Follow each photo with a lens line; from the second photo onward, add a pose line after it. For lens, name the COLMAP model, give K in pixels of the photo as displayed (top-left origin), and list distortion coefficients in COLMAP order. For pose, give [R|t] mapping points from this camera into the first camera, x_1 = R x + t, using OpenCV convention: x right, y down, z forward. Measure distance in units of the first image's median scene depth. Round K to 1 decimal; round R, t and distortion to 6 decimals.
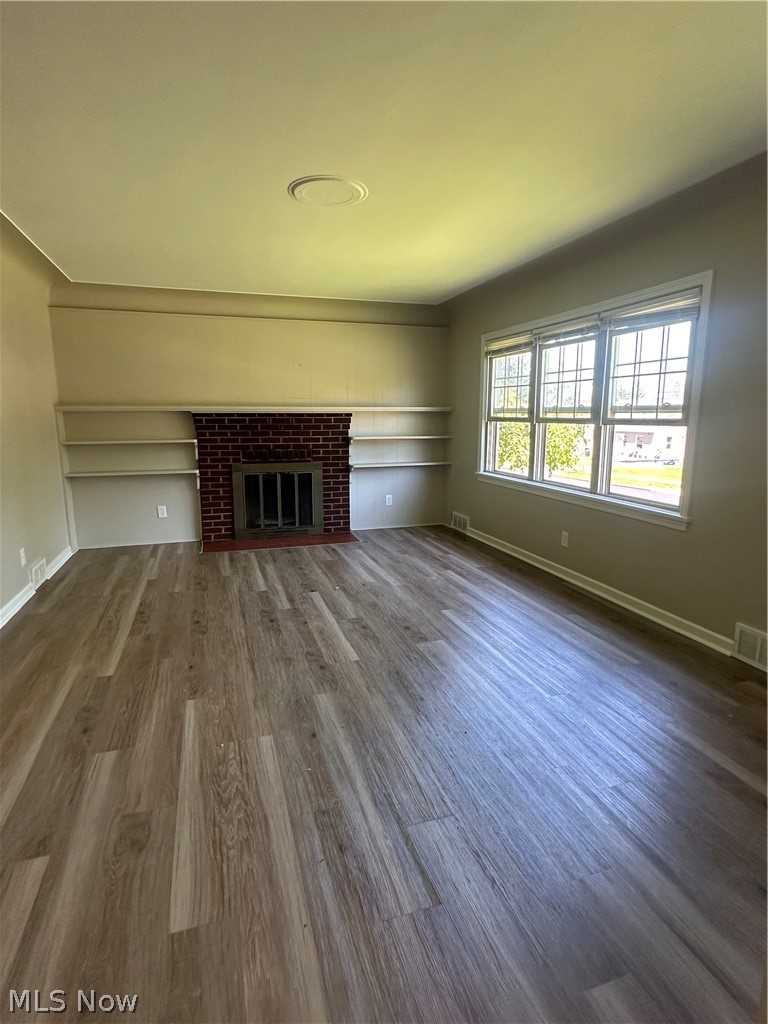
lens RADIAL K [[543.5, 0, 384.0], [0, 543.5, 512.0], [0, 0, 1]] dist [-0.000842, -0.000383]
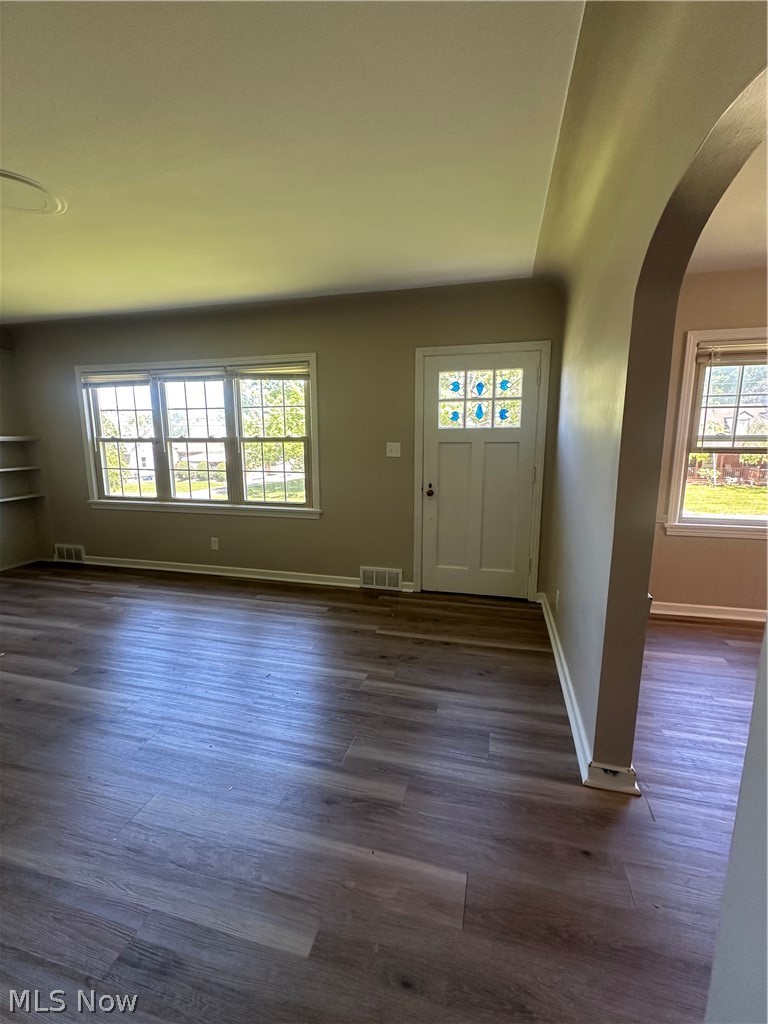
lens RADIAL K [[445.1, 0, 384.0], [0, 445.1, 512.0], [0, 0, 1]] dist [0.000557, 0.000232]
pose [[0.539079, -0.141766, 0.830239, -0.296051], [0.153081, 0.985806, 0.068934, -0.032517], [-0.828227, 0.089933, 0.553129, 0.109094]]
